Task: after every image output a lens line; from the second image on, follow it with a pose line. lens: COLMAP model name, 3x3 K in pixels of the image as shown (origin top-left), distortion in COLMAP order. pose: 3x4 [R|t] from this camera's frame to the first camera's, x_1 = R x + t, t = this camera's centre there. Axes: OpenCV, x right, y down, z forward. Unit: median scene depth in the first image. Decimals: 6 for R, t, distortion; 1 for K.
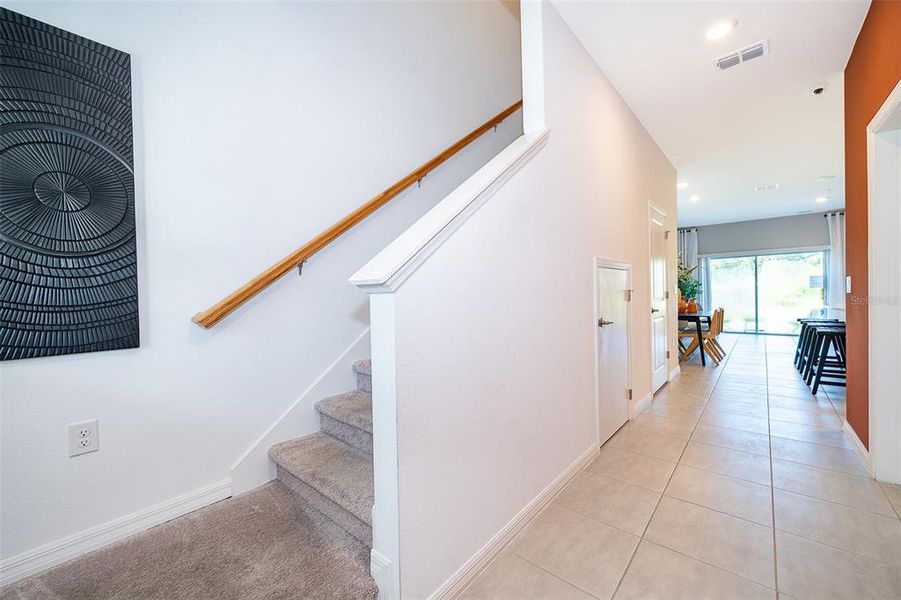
lens RADIAL K [[349.9, 0, 449.9], [0, 349.9, 303.1], [0, 0, 1]] dist [-0.008747, -0.000131]
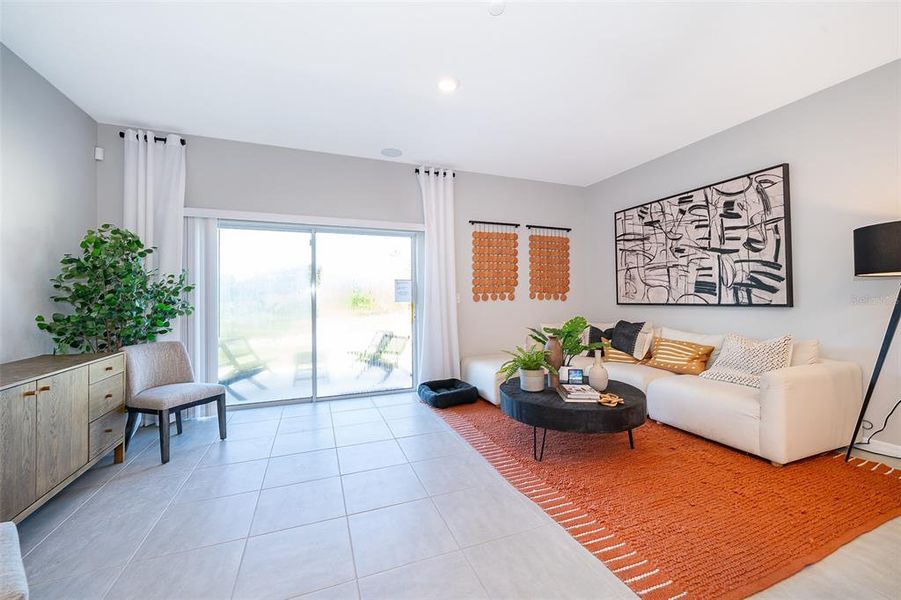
lens RADIAL K [[356.2, 0, 450.0], [0, 356.2, 293.5], [0, 0, 1]] dist [-0.002774, -0.000252]
pose [[0.455164, 0.029436, 0.889921, 0.564288], [0.018029, 0.998944, -0.042264, -0.030499], [-0.890225, 0.035281, 0.454152, 0.647953]]
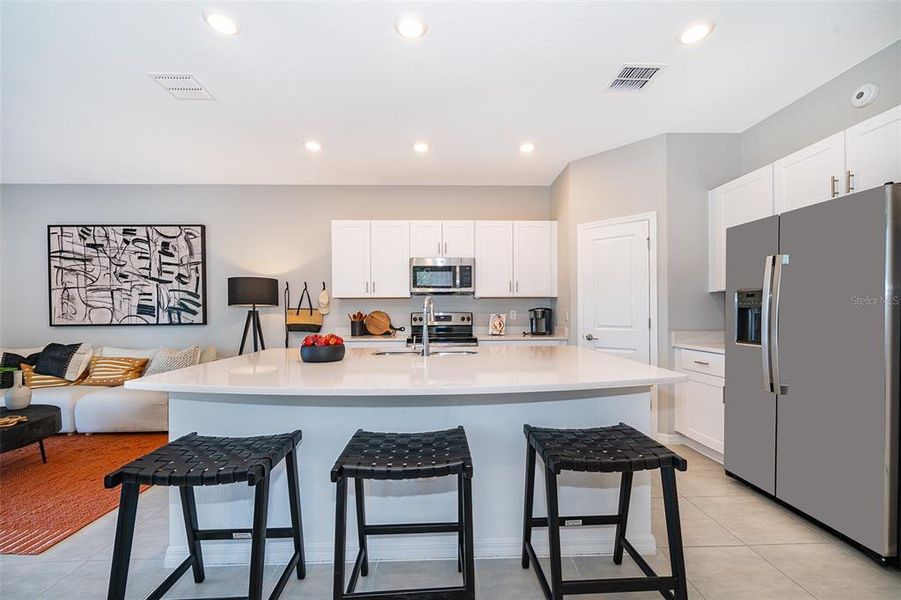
lens RADIAL K [[352.4, 0, 448.2], [0, 352.4, 312.2], [0, 0, 1]] dist [-0.002324, -0.000219]
pose [[-0.688974, 0.023972, 0.724390, 0.418513], [0.036892, 0.999317, 0.002018, -0.032246], [-0.723847, 0.028114, -0.689388, 0.601317]]
